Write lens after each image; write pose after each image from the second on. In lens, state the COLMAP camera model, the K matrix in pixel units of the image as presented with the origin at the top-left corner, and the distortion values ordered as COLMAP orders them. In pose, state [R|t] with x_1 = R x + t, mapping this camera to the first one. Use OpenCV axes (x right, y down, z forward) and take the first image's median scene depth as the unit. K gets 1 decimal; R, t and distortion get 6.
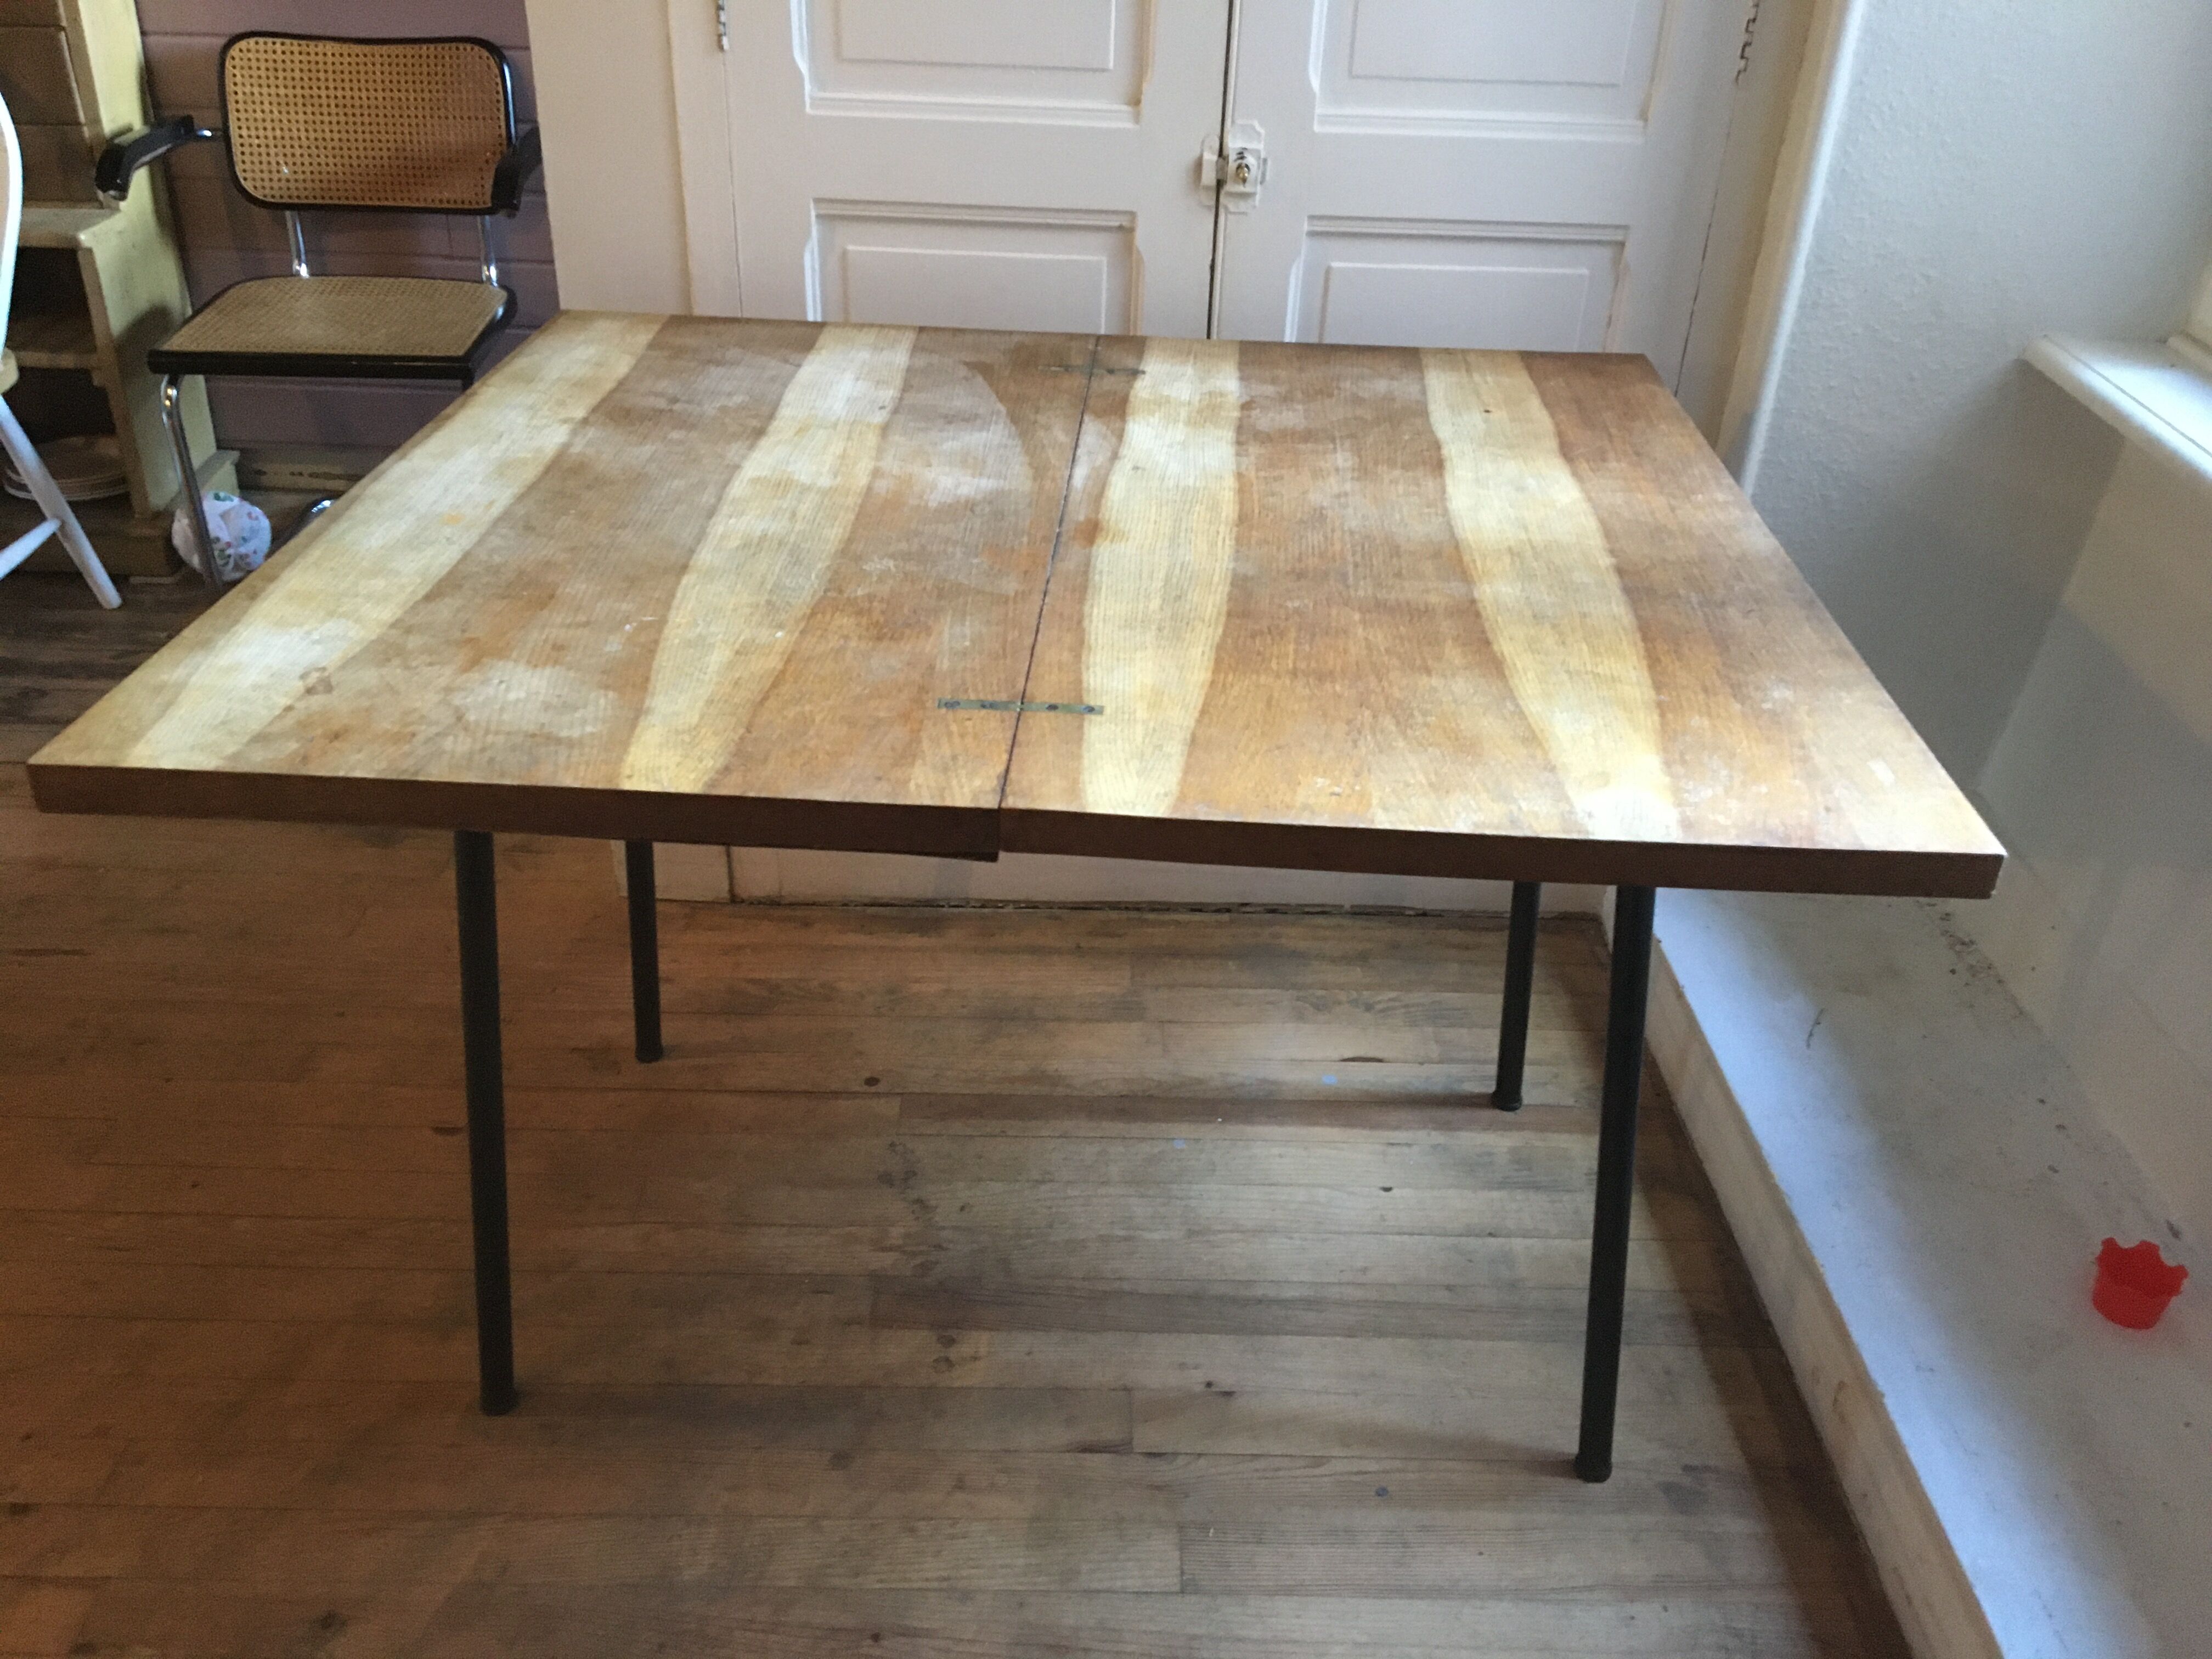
lens RADIAL K [[1874.1, 0, 1101.7], [0, 1874.1, 831.7], [0, 0, 1]] dist [0.083708, -0.141620]
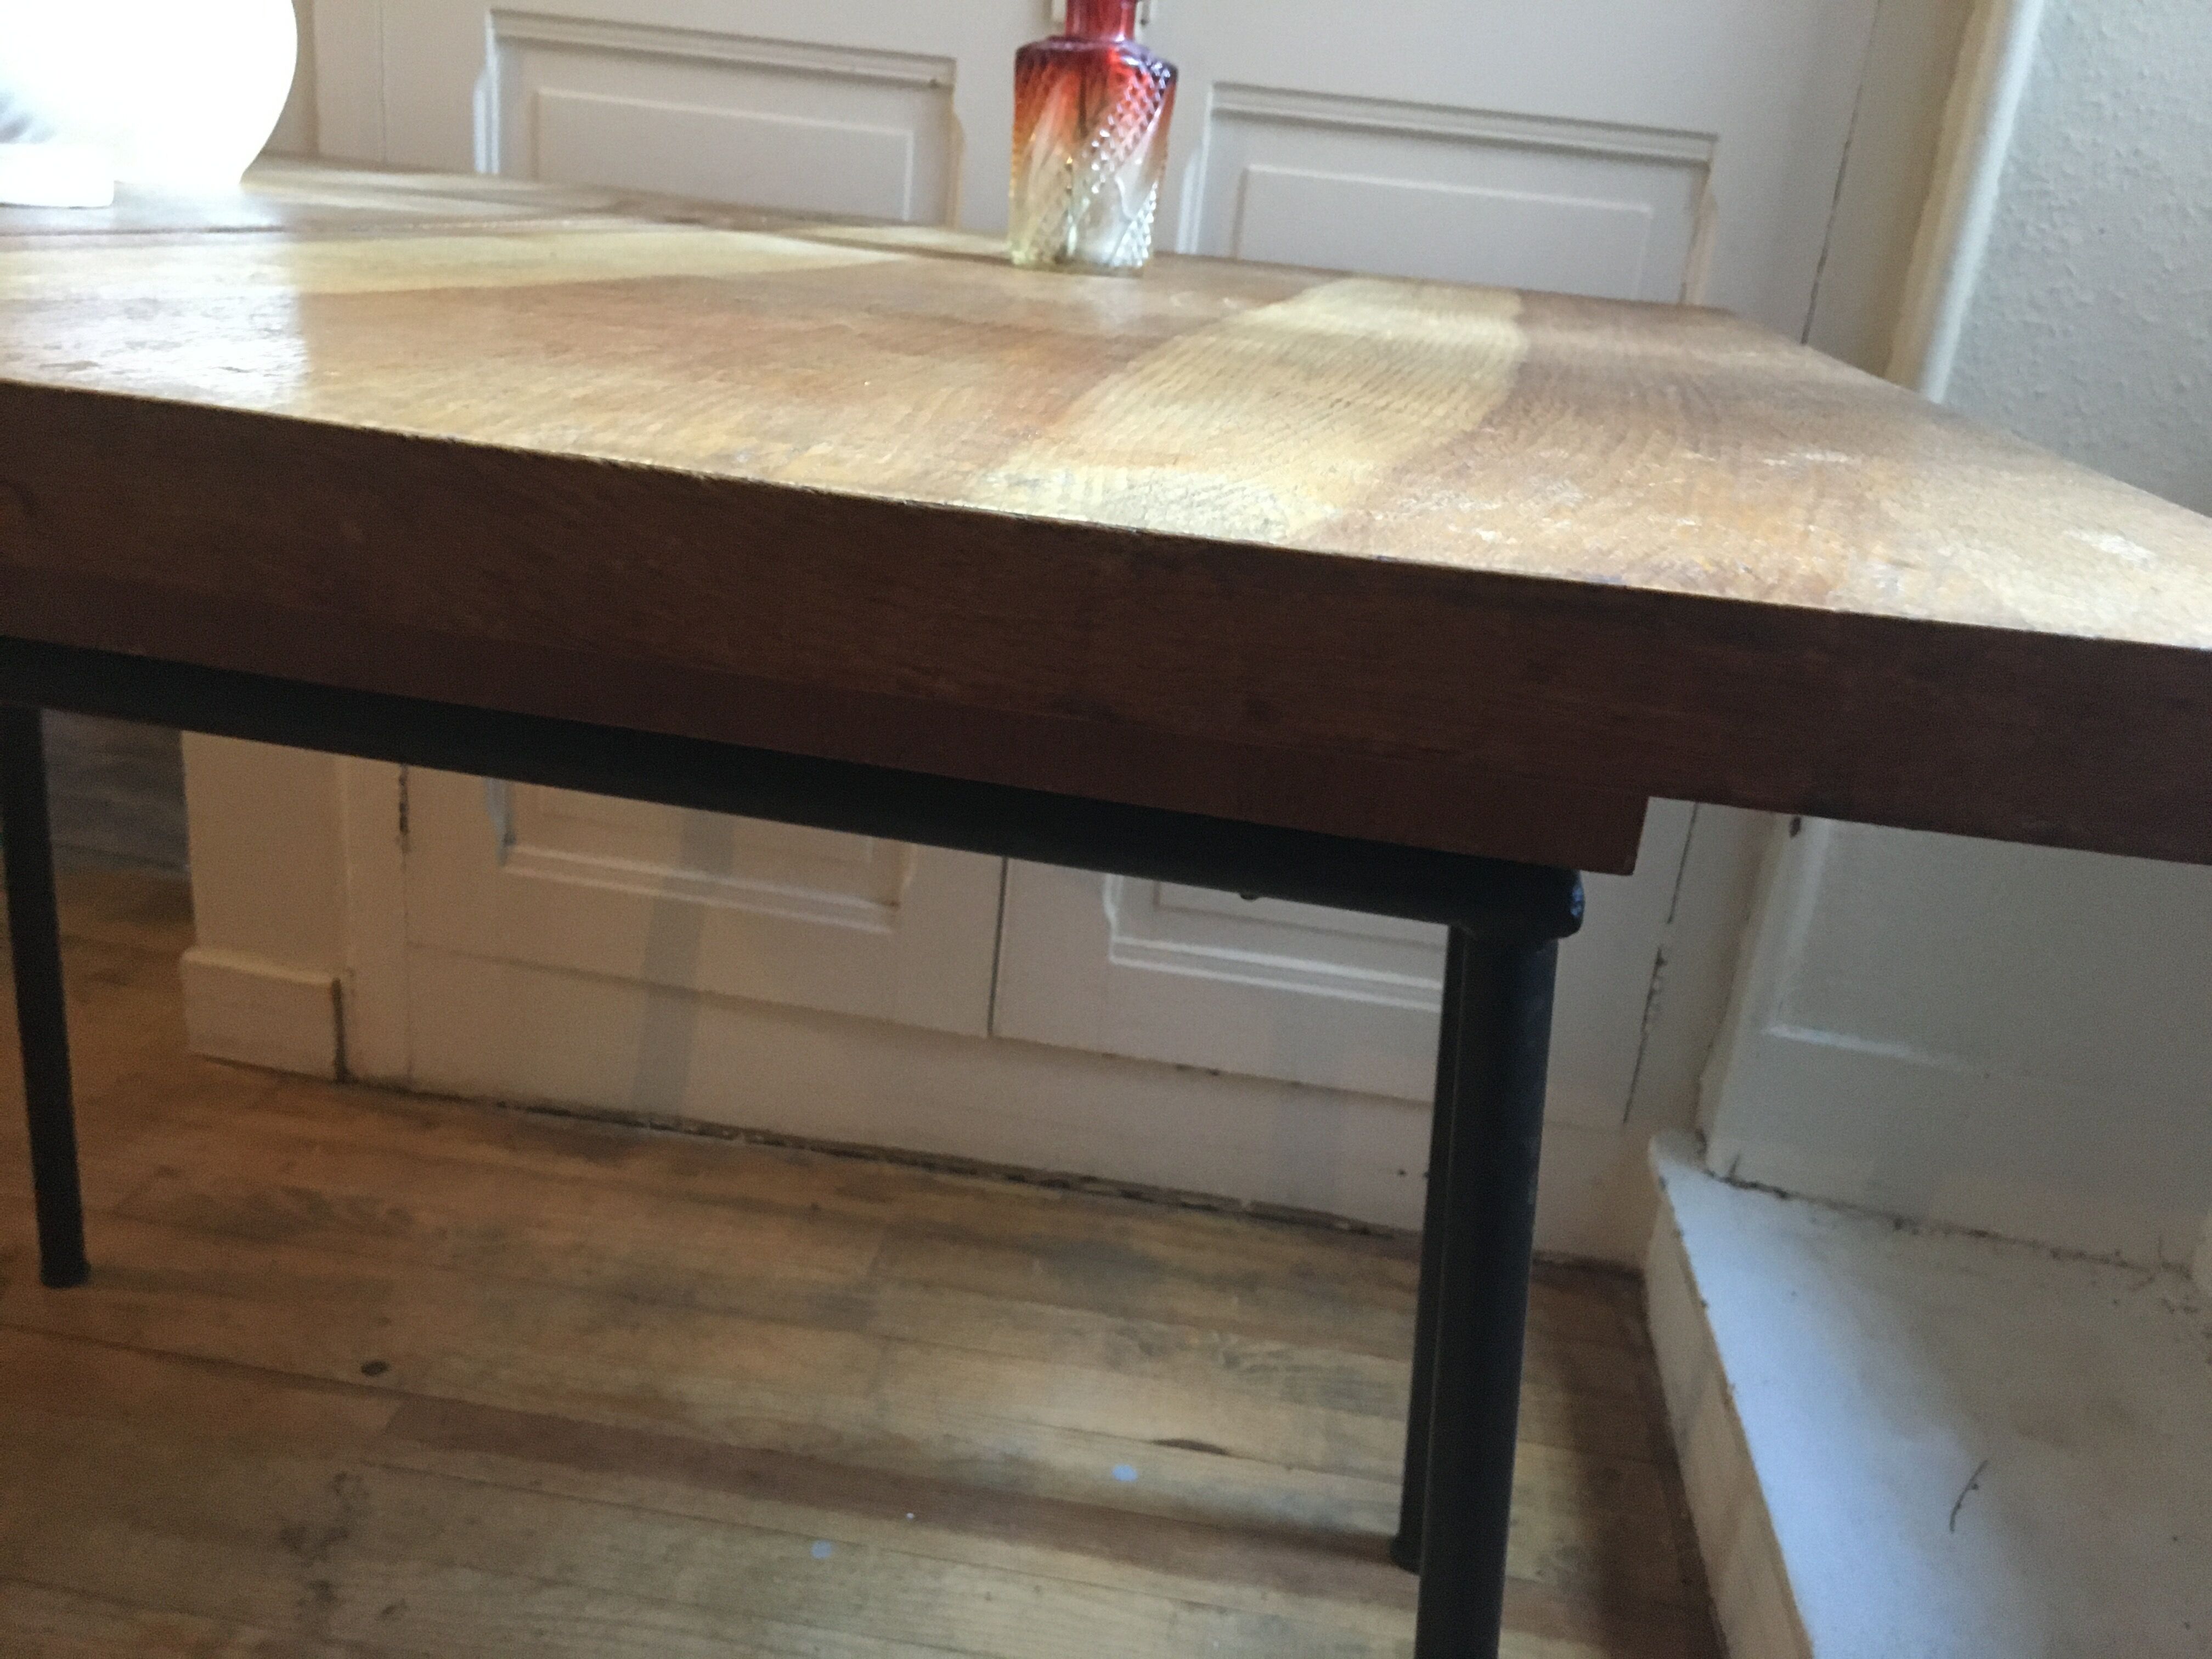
lens RADIAL K [[1874.1, 0, 1114.4], [0, 1874.1, 827.4], [0, 0, 1]] dist [0.083708, -0.141620]
pose [[0.988829, 0.108588, -0.102111, 0.172538], [-0.126264, 0.974280, -0.186646, 0.050539], [0.079218, 0.197454, 0.977106, 0.419295]]
